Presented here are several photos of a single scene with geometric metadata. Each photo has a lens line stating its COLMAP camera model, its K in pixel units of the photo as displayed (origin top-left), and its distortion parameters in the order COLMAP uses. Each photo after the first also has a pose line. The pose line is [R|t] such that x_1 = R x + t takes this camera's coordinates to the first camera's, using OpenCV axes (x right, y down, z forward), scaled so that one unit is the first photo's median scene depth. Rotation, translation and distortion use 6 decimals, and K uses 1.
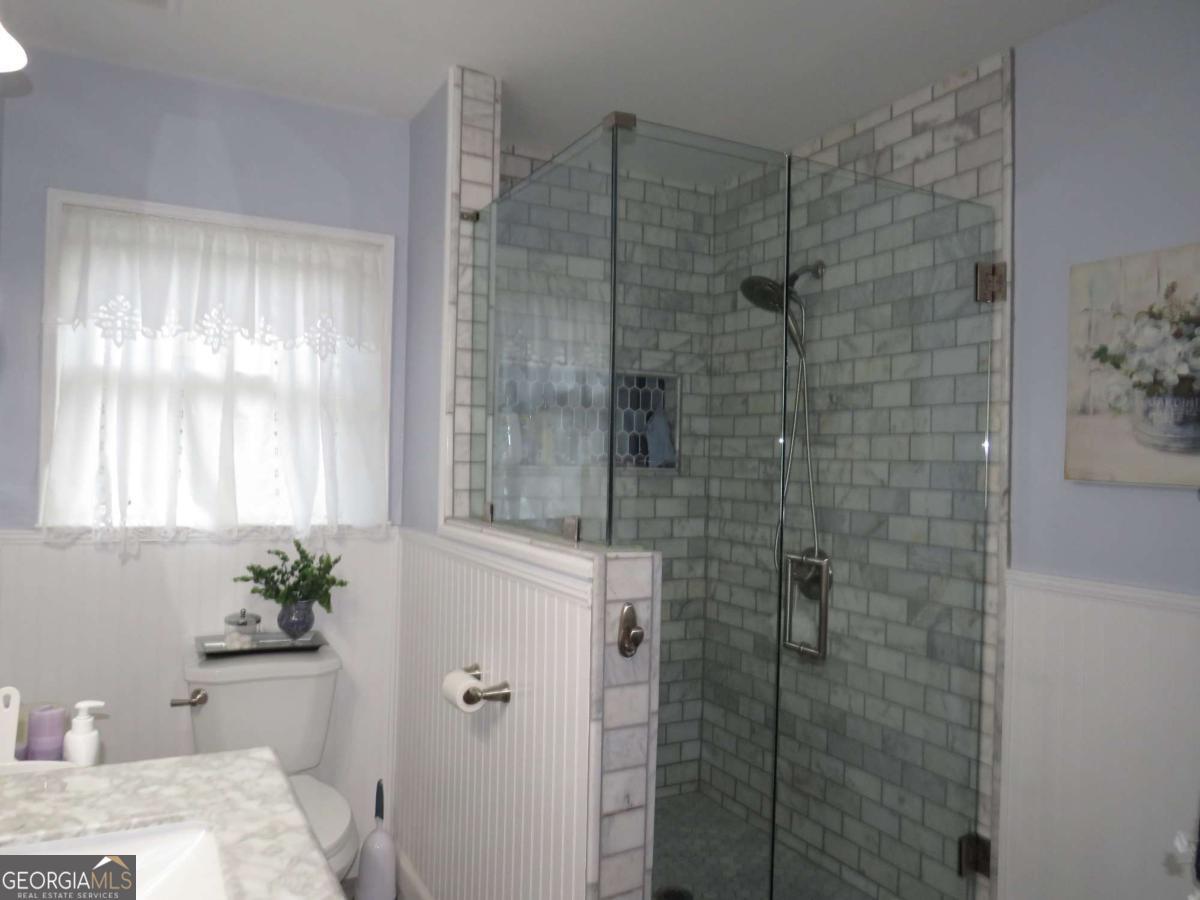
lens RADIAL K [[851.2, 0, 600.0], [0, 851.2, 450.0], [0, 0, 1]] dist [-0.035137, 0.026126]
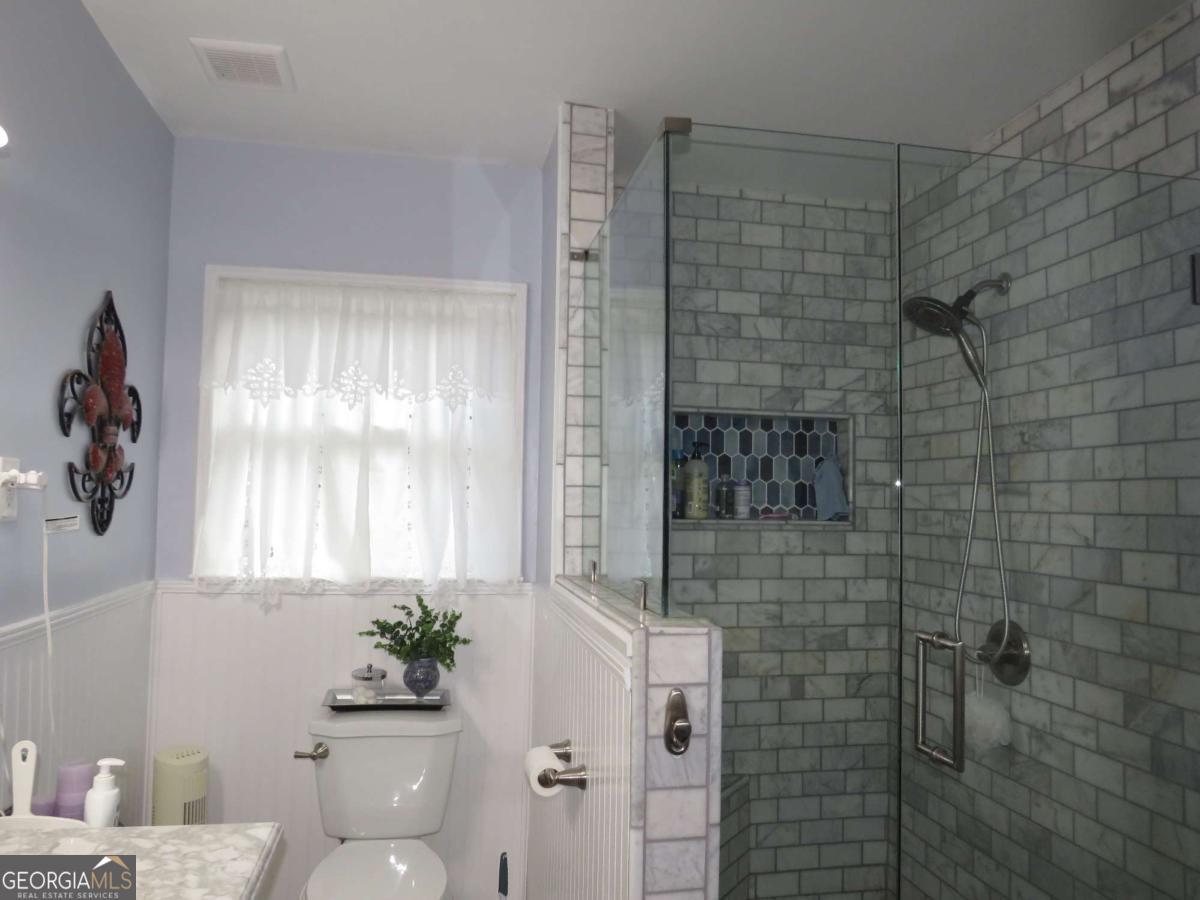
lens RADIAL K [[851.2, 0, 600.0], [0, 851.2, 450.0], [0, 0, 1]] dist [-0.035137, 0.026126]
pose [[0.954348, -0.023101, -0.297801, 0.140873], [0.005919, 0.998272, -0.058468, -0.003251], [0.298637, 0.054036, 0.952836, 0.112508]]
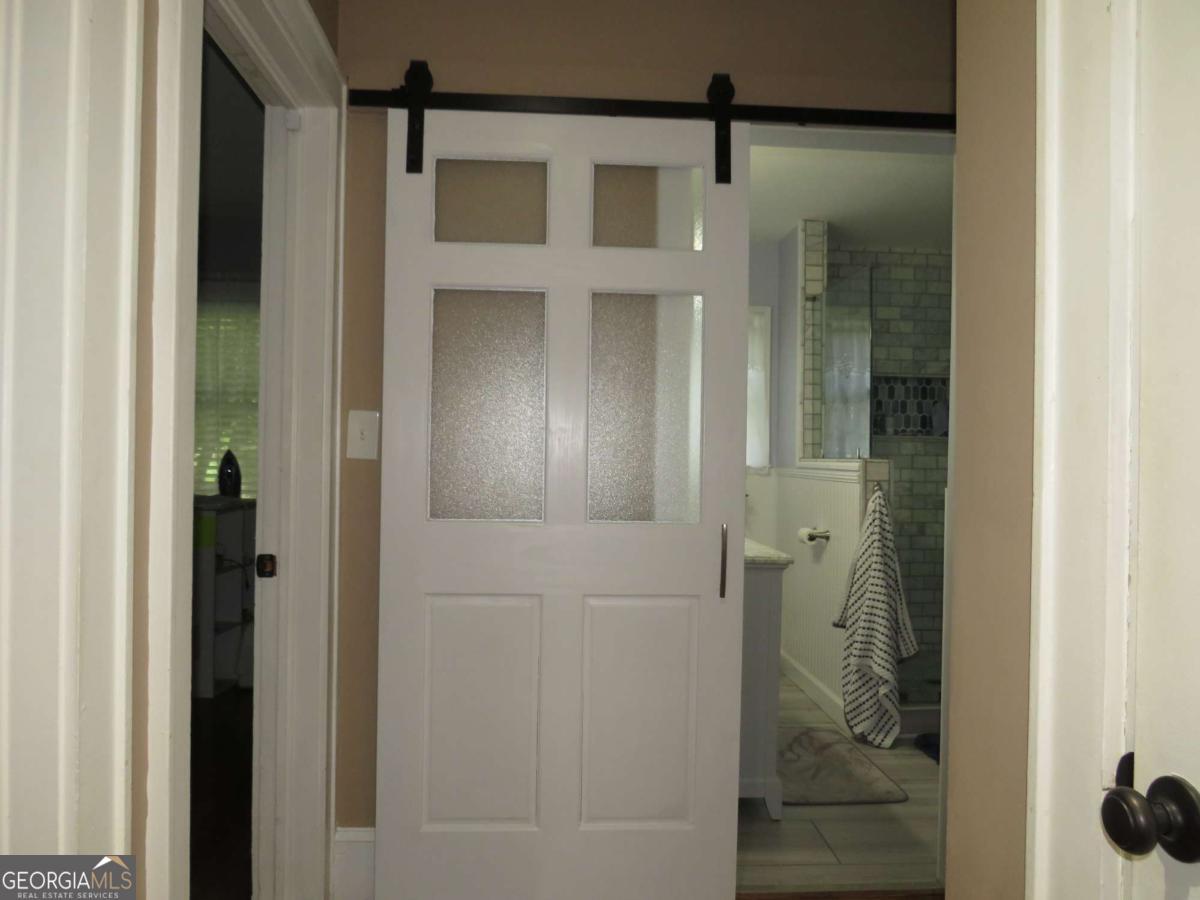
lens RADIAL K [[851.2, 0, 600.0], [0, 851.2, 450.0], [0, 0, 1]] dist [-0.035137, 0.026126]
pose [[0.908263, -0.010397, -0.418271, 0.200338], [0.008070, 0.999941, -0.007332, 0.068987], [0.418322, 0.003284, 0.908293, -0.880329]]
